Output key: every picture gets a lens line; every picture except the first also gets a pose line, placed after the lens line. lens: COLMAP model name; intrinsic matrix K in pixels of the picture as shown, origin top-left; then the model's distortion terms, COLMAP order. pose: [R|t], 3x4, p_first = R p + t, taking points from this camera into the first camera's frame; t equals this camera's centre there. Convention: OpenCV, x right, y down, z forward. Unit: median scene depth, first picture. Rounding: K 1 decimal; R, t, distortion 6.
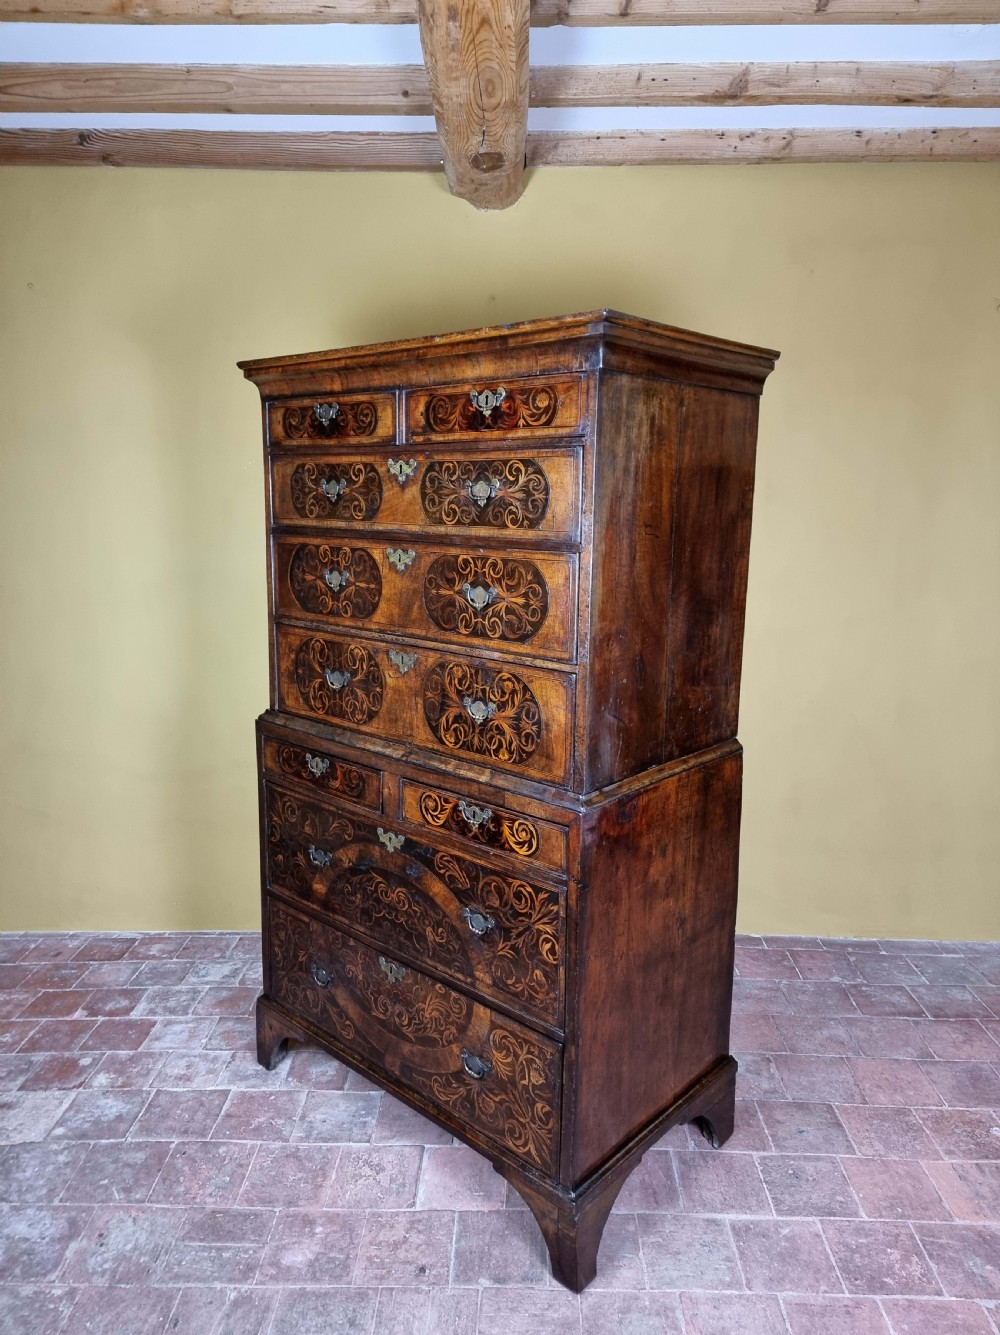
lens RADIAL K [[937.8, 0, 498.1], [0, 937.8, 659.8], [0, 0, 1]] dist [0.092264, -0.077972]
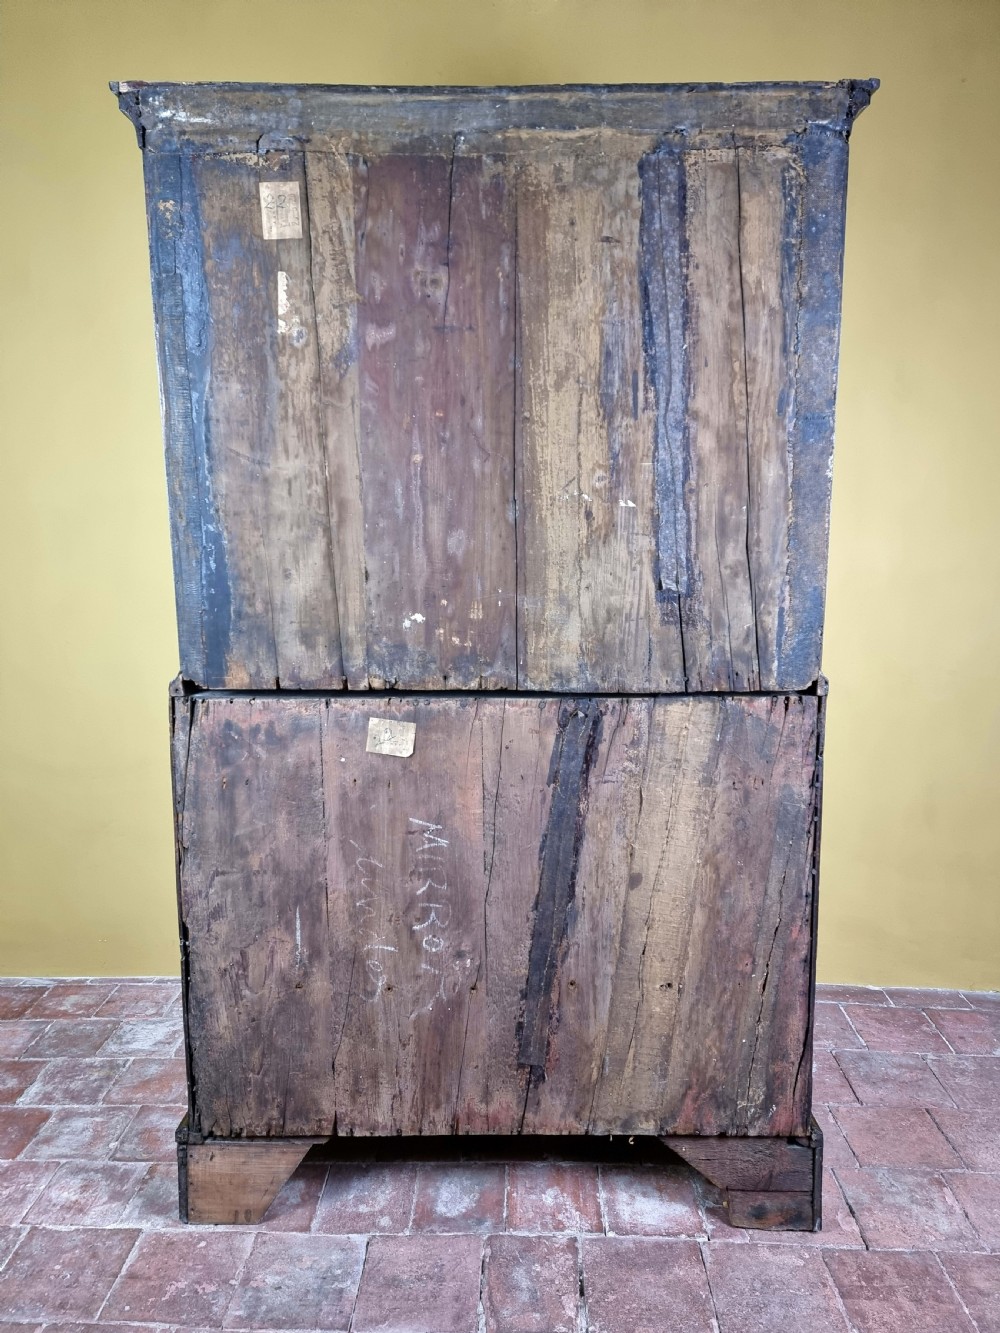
lens RADIAL K [[936.4, 0, 498.1], [0, 936.4, 658.8], [0, 0, 1]] dist [0.092264, -0.077972]
pose [[0.999991, 0.003467, -0.002280, -0.034889], [-0.003524, 0.999668, -0.025533, 0.077443], [0.002191, 0.025540, 0.999671, 0.360815]]
